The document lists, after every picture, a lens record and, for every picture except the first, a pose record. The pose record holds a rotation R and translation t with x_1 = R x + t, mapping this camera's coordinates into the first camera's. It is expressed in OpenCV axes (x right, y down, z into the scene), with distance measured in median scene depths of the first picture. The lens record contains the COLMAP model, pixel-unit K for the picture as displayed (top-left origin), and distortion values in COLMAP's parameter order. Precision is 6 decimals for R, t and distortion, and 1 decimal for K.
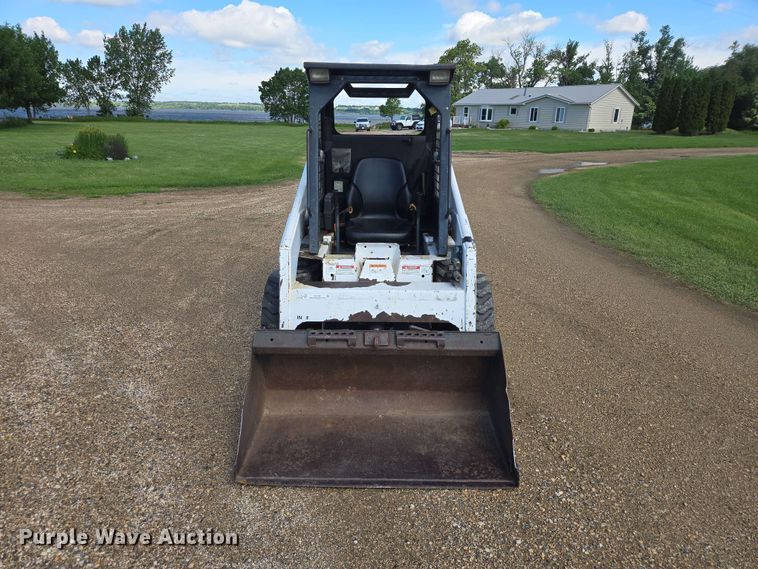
lens RADIAL K [[505.8, 0, 375.0], [0, 505.8, 283.8], [0, 0, 1]] dist [0.079840, -0.070220]
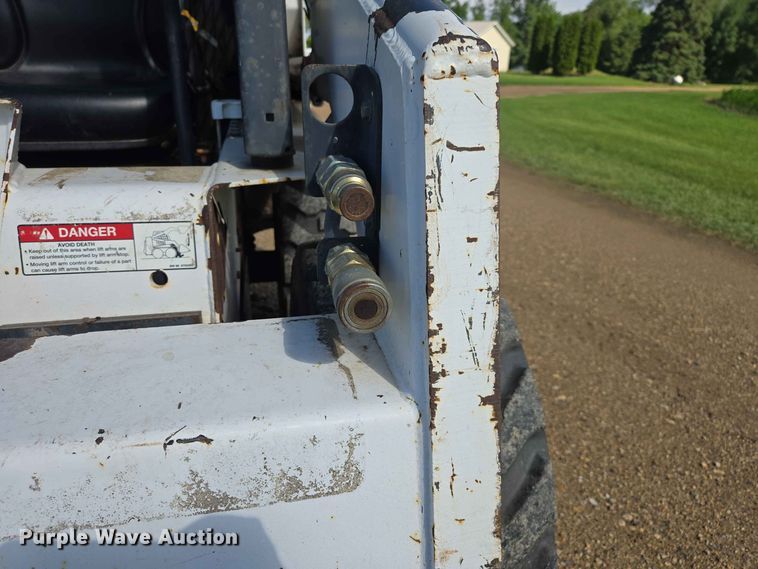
lens RADIAL K [[521.6, 0, 379.0], [0, 521.6, 284.5], [0, 0, 1]] dist [0.012101, 0.001645]
pose [[0.973279, -0.070482, 0.218542, 0.007996], [0.049676, 0.993818, 0.099284, -0.001673], [-0.224188, -0.085775, 0.970764, 0.049754]]
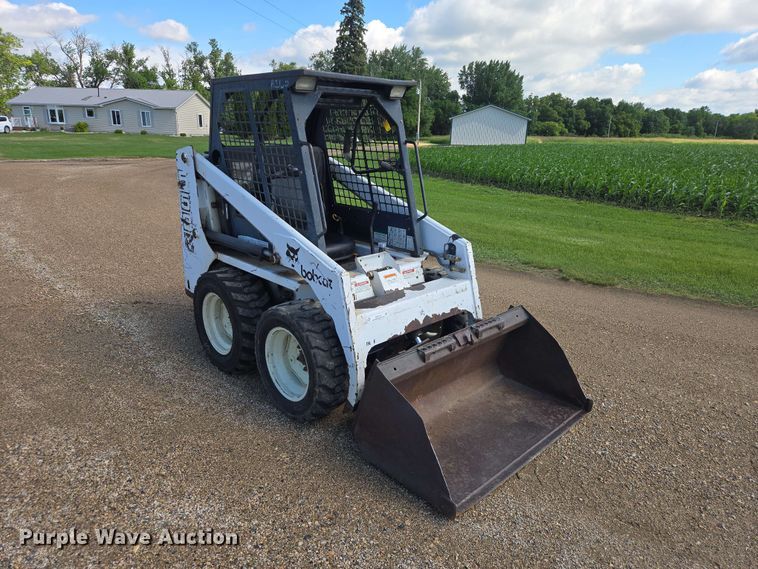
lens RADIAL K [[503.2, 0, 376.0], [0, 503.2, 284.7], [0, 0, 1]] dist [0.073267, -0.062788]
pose [[0.718563, -0.205017, 0.664557, -0.041773], [0.207627, 0.975223, 0.076357, -0.006111], [-0.663746, 0.083112, 0.743326, 0.016580]]
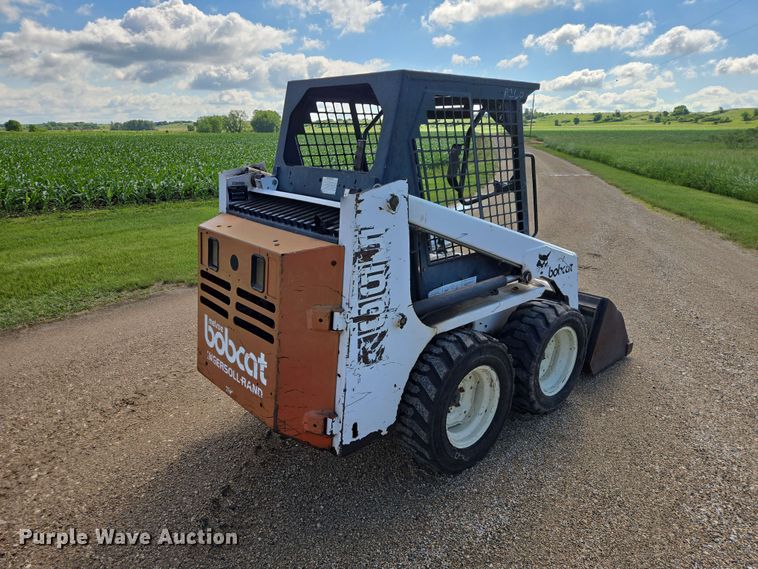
lens RADIAL K [[508.7, 0, 378.0], [0, 508.7, 275.0], [0, 0, 1]] dist [0.089690, -0.091340]
pose [[-0.673112, -0.218972, 0.706379, -0.039757], [0.213891, 0.856695, 0.469387, -0.037394], [-0.707934, 0.467038, -0.529816, 0.109205]]
